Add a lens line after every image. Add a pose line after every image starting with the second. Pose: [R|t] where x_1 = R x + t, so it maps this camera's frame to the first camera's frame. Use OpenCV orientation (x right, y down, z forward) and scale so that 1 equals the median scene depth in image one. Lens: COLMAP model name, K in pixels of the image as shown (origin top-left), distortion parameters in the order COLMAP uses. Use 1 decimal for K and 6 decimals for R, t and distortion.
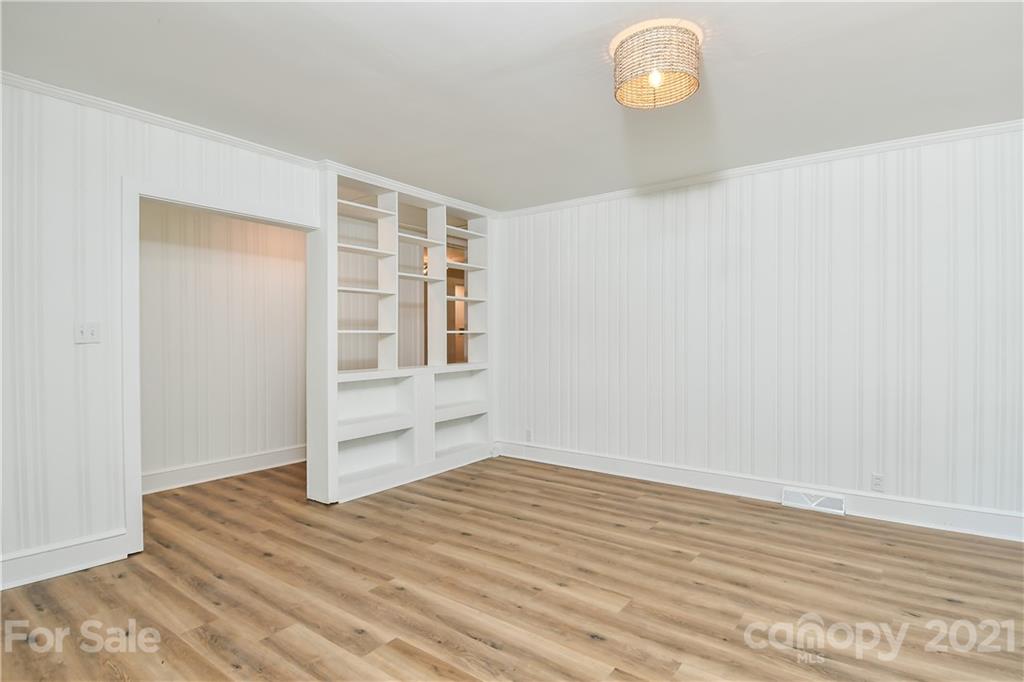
lens RADIAL K [[529.7, 0, 513.6], [0, 529.7, 341.4], [0, 0, 1]] dist [0.072280, -0.066059]
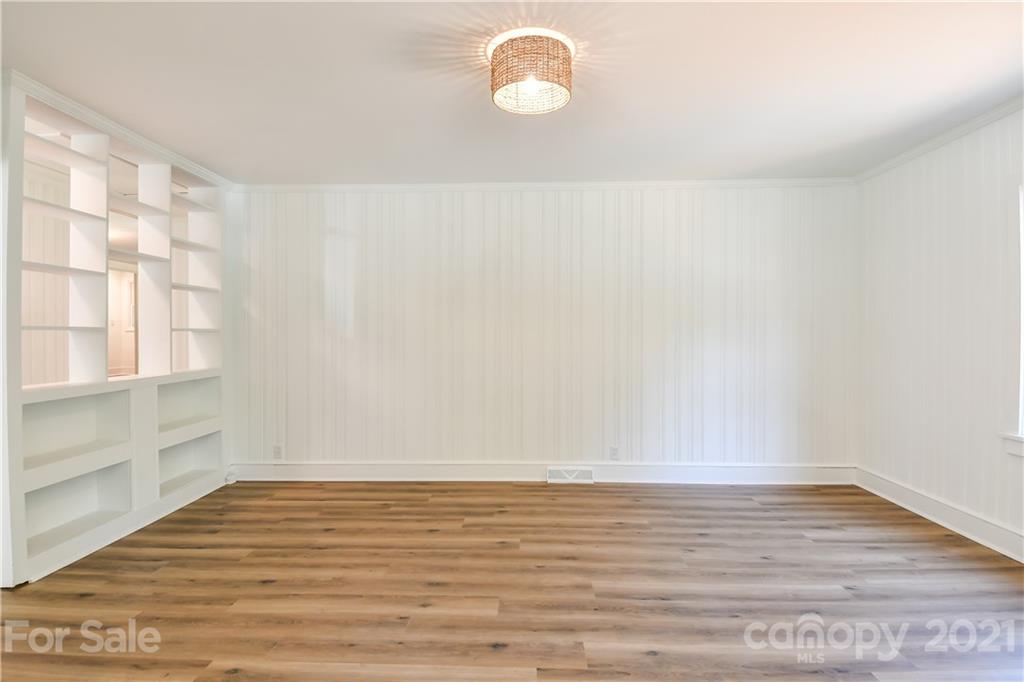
lens RADIAL K [[529.7, 0, 513.6], [0, 529.7, 341.4], [0, 0, 1]] dist [0.072280, -0.066059]
pose [[0.825148, -0.005806, 0.564886, -0.240742], [0.003996, 0.999982, 0.004442, -0.007374], [-0.564902, -0.001408, 0.825157, 0.110138]]
